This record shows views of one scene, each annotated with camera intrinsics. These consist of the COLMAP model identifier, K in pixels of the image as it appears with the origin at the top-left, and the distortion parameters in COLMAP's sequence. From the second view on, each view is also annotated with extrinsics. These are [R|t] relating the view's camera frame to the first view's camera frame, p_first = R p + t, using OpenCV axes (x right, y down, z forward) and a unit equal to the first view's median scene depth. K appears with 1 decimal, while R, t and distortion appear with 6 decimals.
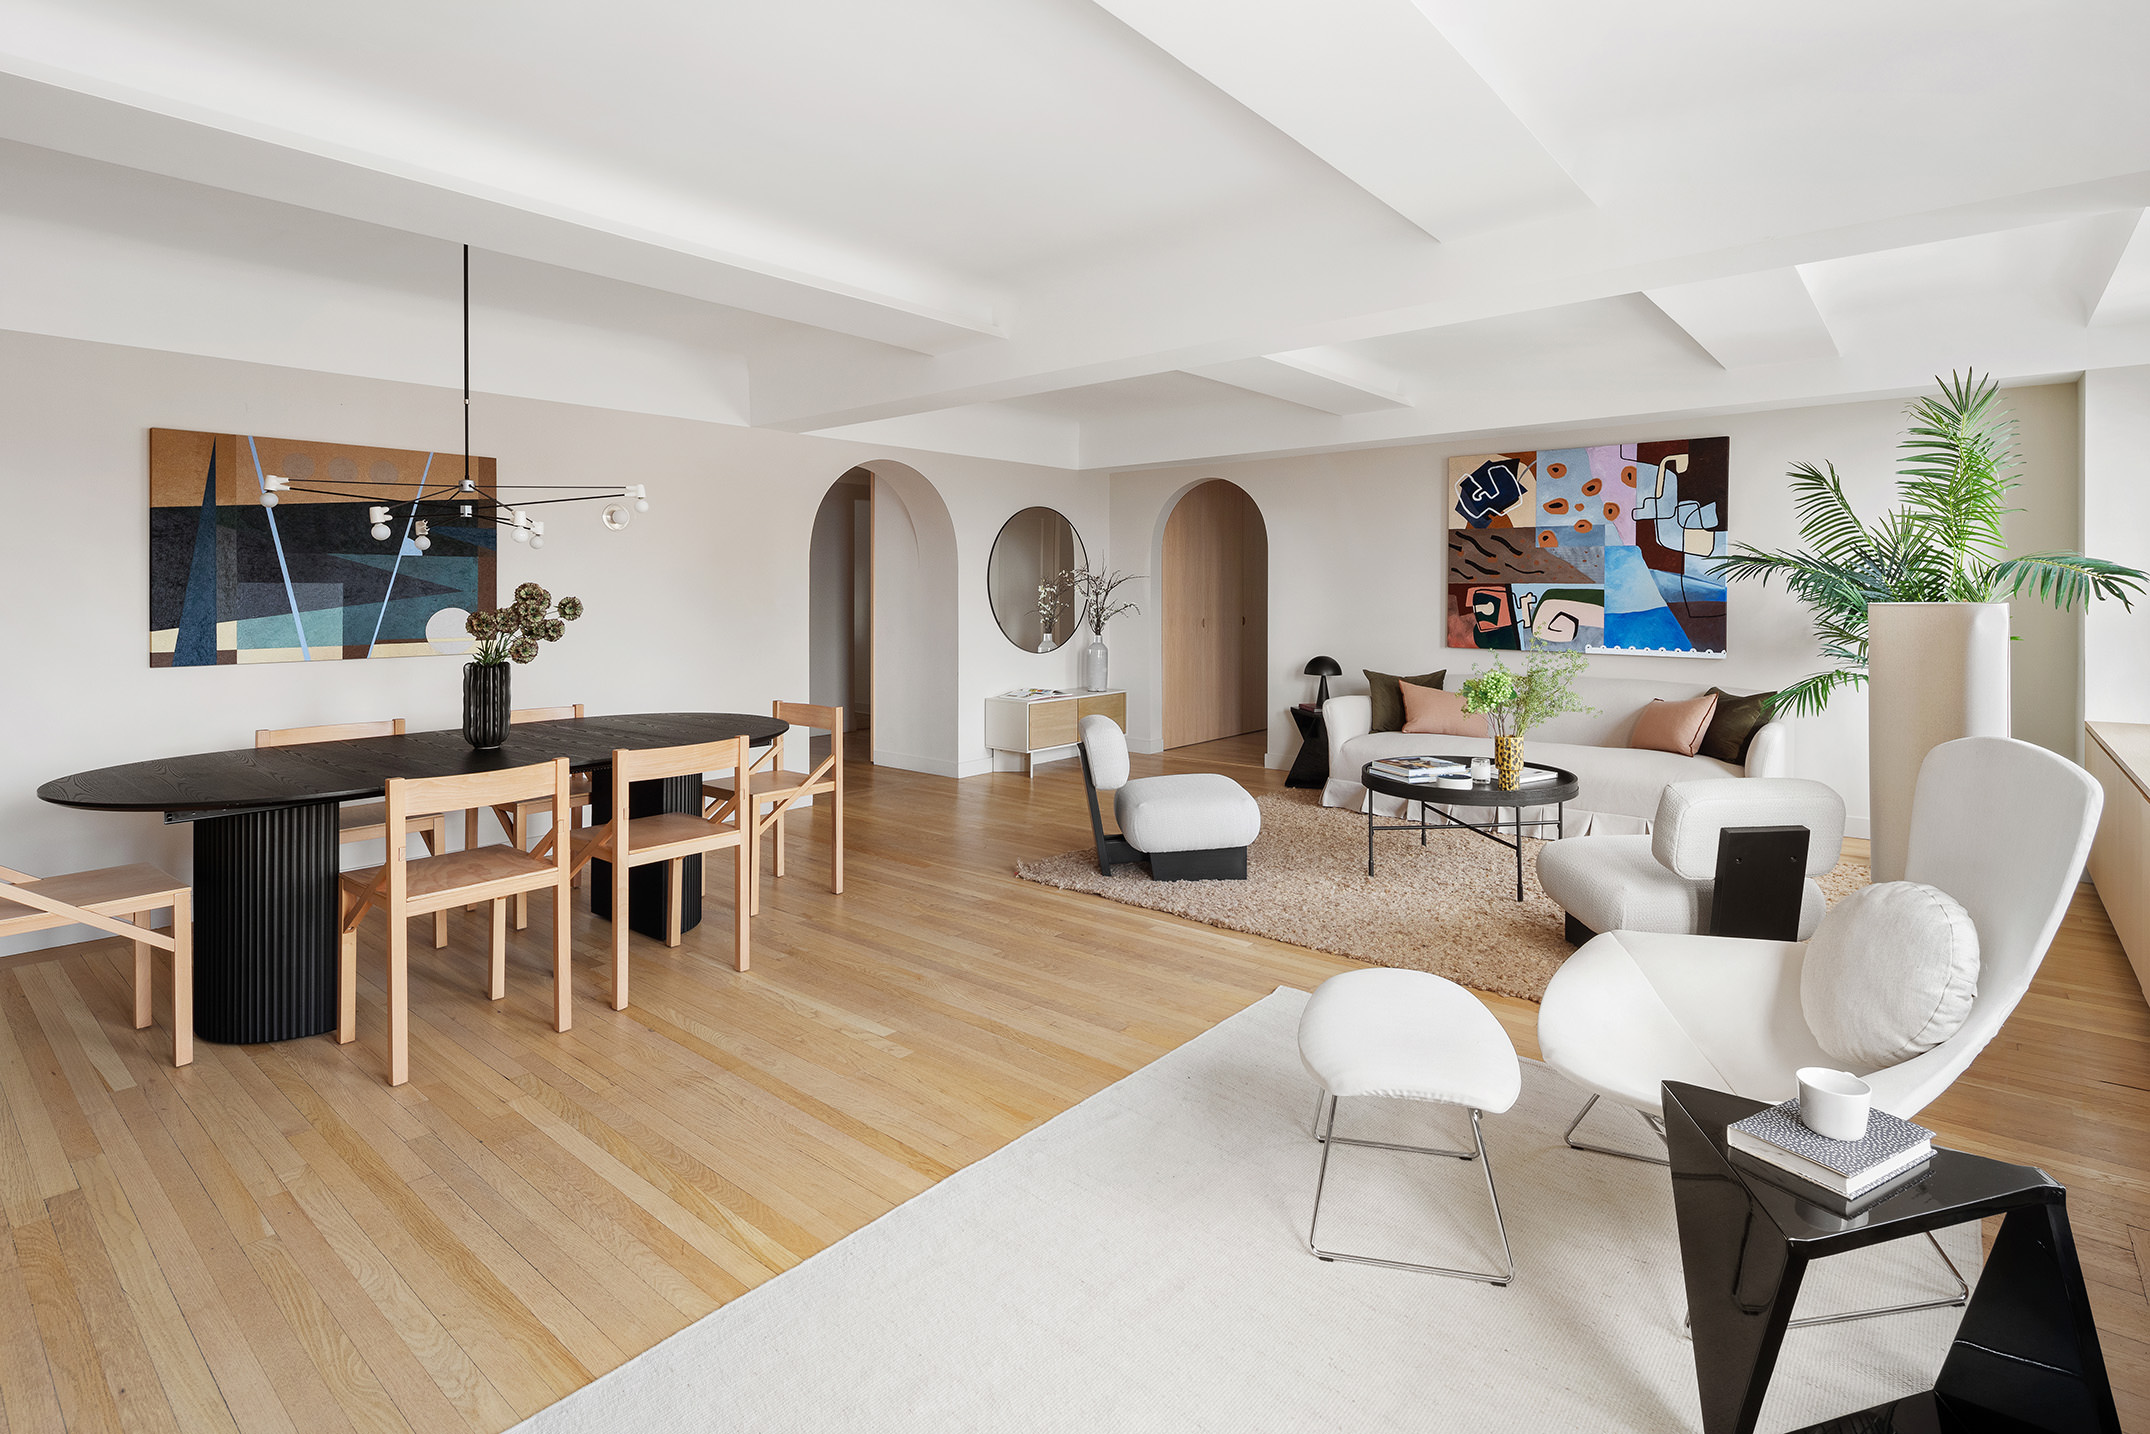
lens RADIAL K [[1047.3, 0, 1076.3], [0, 1047.3, 619.5], [0, 0, 1]] dist [0.000487, 0.000259]
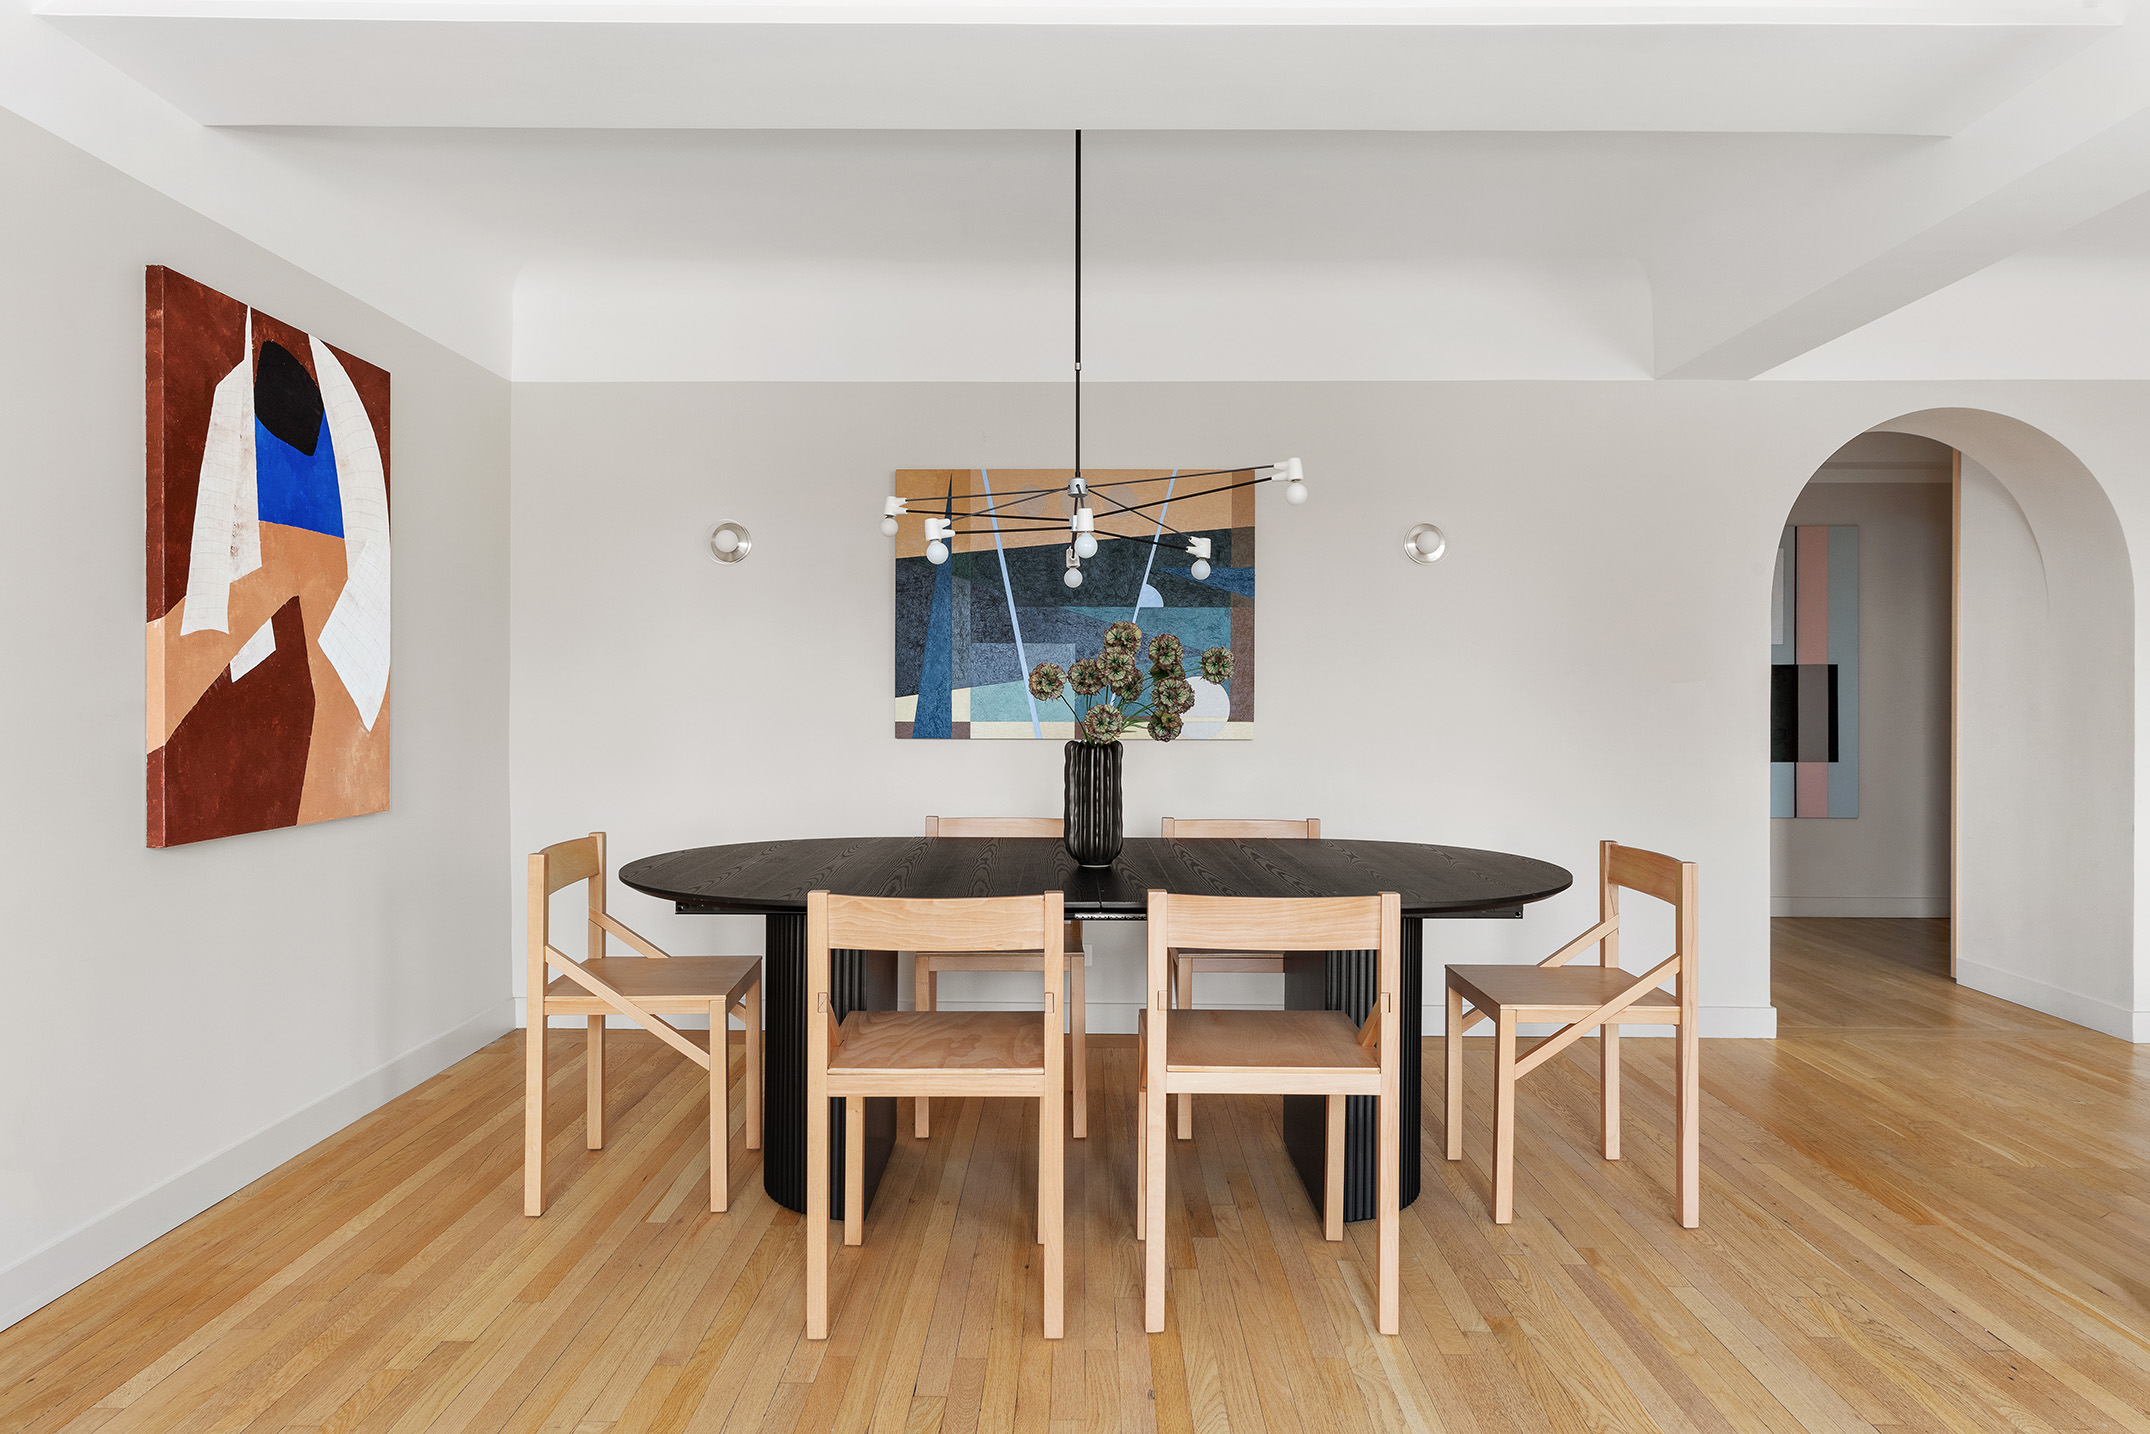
lens RADIAL K [[1344.4, 0, 1076.5], [0, 1344.4, 692.8], [0, 0, 1]] dist [-0.004903, 0.023471]
pose [[0.642039, 0.004463, -0.766659, 0.057276], [-0.025970, 0.999536, -0.015930, 0.012904], [0.766232, 0.030138, 0.641857, 0.233273]]
